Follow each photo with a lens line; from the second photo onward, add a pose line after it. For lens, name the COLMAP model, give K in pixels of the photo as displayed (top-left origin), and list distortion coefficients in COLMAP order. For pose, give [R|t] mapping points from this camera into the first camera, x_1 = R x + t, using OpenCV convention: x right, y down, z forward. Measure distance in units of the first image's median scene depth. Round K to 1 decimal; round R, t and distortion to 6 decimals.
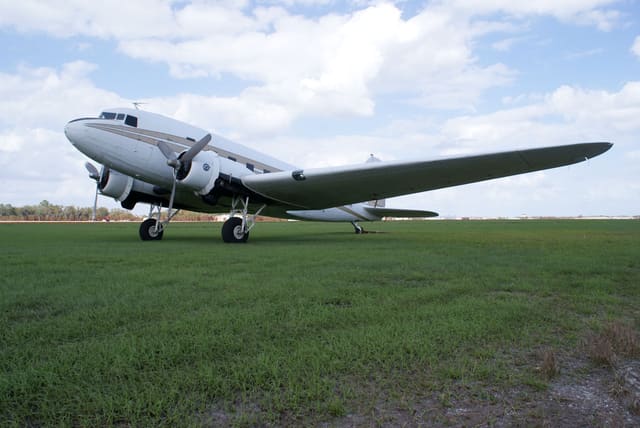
lens RADIAL K [[501.5, 0, 320.0], [0, 501.5, 214.0], [0, 0, 1]] dist [-0.107218, 0.004761]
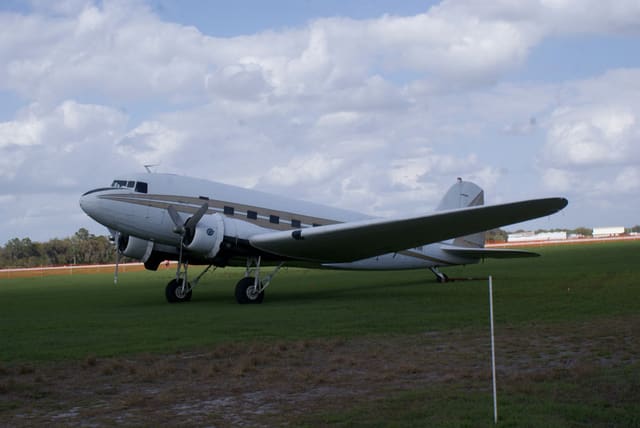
lens RADIAL K [[924.8, 0, 320.0], [0, 924.8, 214.0], [0, 0, 1]] dist [0.133806, -2.148776]
pose [[0.963465, -0.056327, -0.261844, 0.446043], [0.051174, 0.998339, -0.026463, -0.061544], [0.262900, 0.012097, 0.964747, -0.711408]]
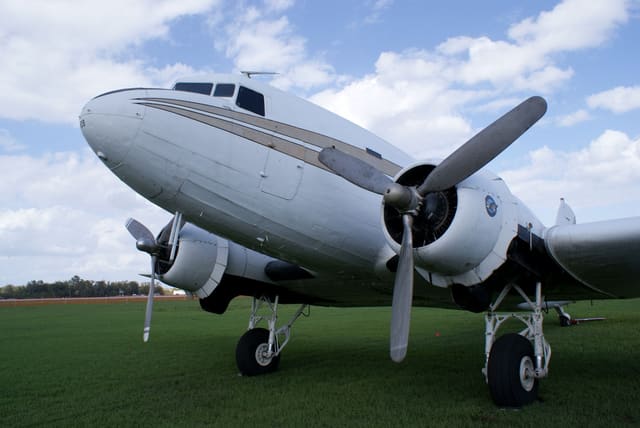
lens RADIAL K [[501.5, 0, 320.0], [0, 501.5, 214.0], [0, 0, 1]] dist [-0.107218, 0.004761]
pose [[0.997738, -0.043563, -0.051195, -0.296704], [0.036323, 0.990220, -0.134701, -0.041719], [0.056562, 0.132536, 0.989563, 0.590597]]
